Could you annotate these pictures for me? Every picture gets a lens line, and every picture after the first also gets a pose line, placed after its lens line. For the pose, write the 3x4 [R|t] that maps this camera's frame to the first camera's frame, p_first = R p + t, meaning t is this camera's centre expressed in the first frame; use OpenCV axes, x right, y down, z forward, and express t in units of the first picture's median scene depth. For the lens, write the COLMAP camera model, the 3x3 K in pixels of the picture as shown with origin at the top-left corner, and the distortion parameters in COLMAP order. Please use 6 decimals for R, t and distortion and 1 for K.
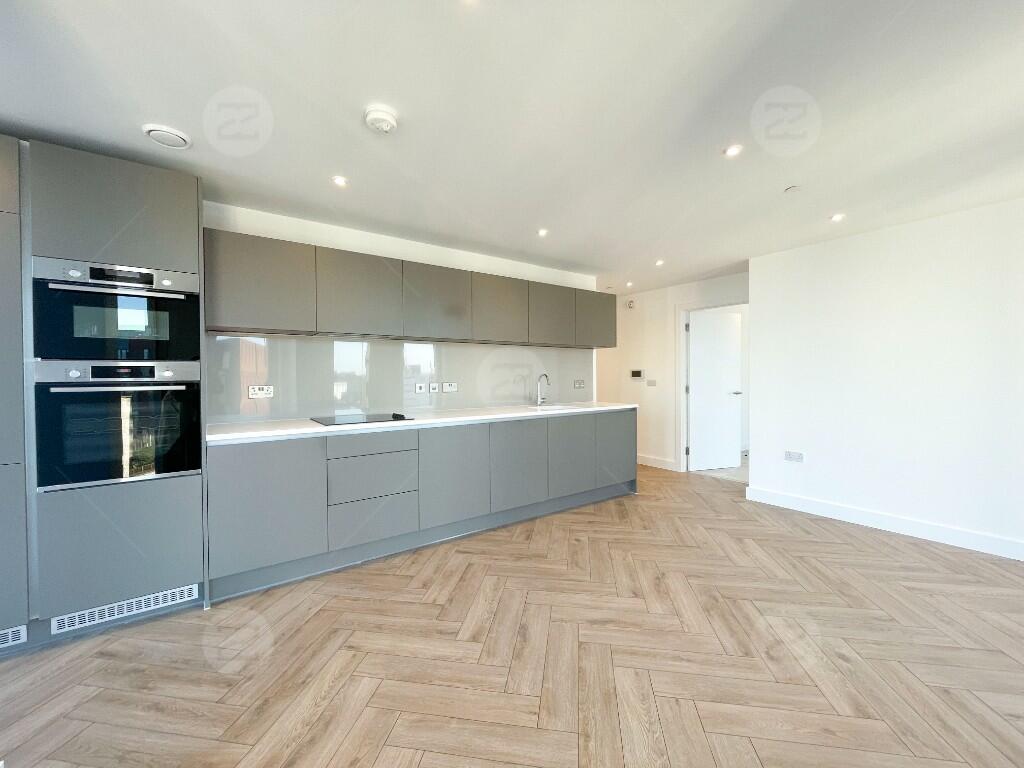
lens RADIAL K [[416.5, 0, 512.7], [0, 416.5, 381.1], [0, 0, 1]] dist [-0.001165, -0.000390]
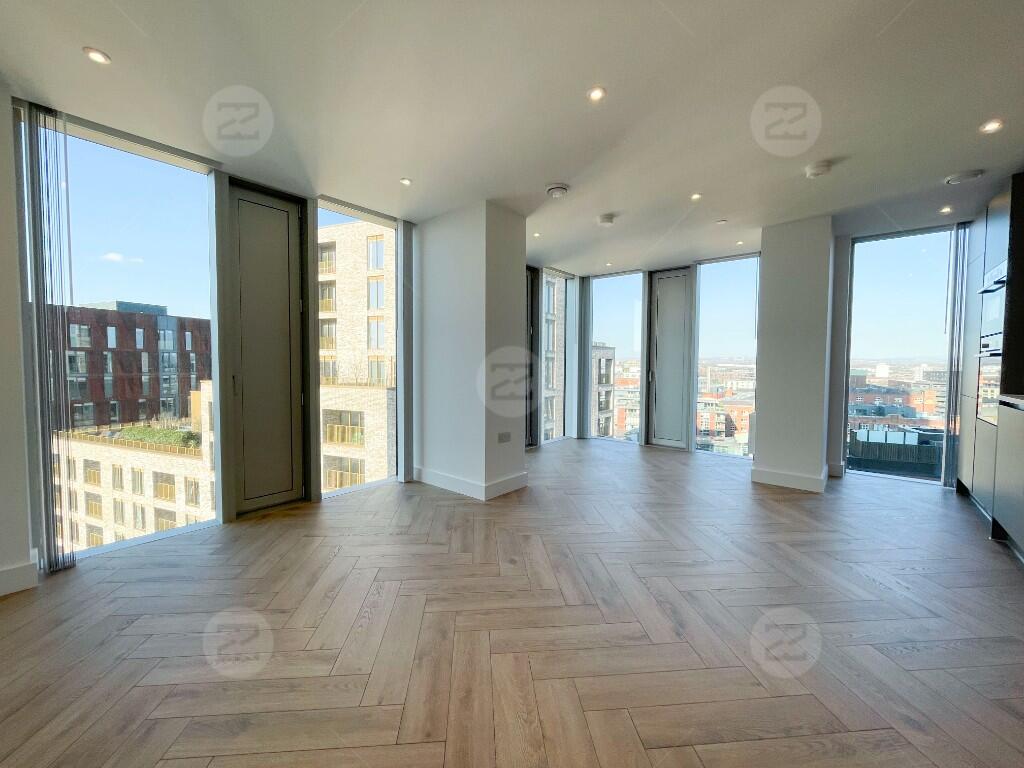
lens RADIAL K [[416.5, 0, 512.7], [0, 416.5, 381.1], [0, 0, 1]] dist [-0.001165, -0.000390]
pose [[-0.970572, 0.010115, -0.240597, 0.874499], [-0.004905, 0.998080, 0.061748, 0.025299], [0.240759, 0.061111, -0.968659, 1.758499]]
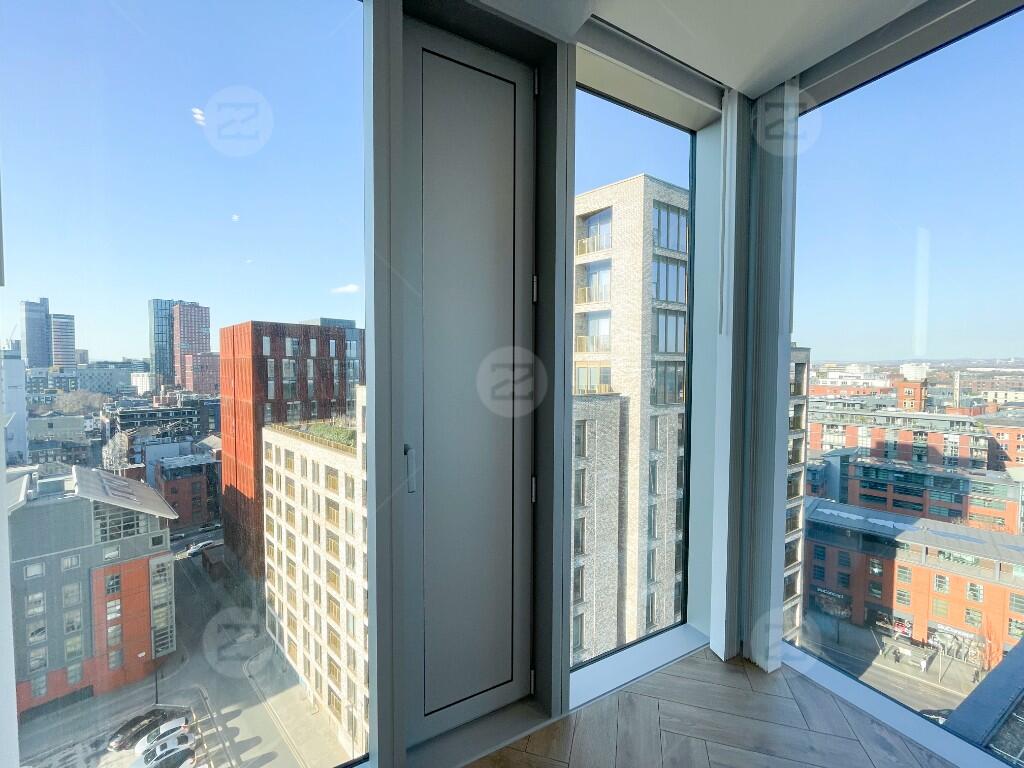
lens RADIAL K [[416.5, 0, 512.7], [0, 416.5, 381.1], [0, 0, 1]] dist [-0.001165, -0.000390]
pose [[-0.991531, -0.002441, 0.129850, 0.853141], [0.004242, 0.998681, 0.051164, 0.024986], [-0.129804, 0.051282, -0.990213, 1.710862]]
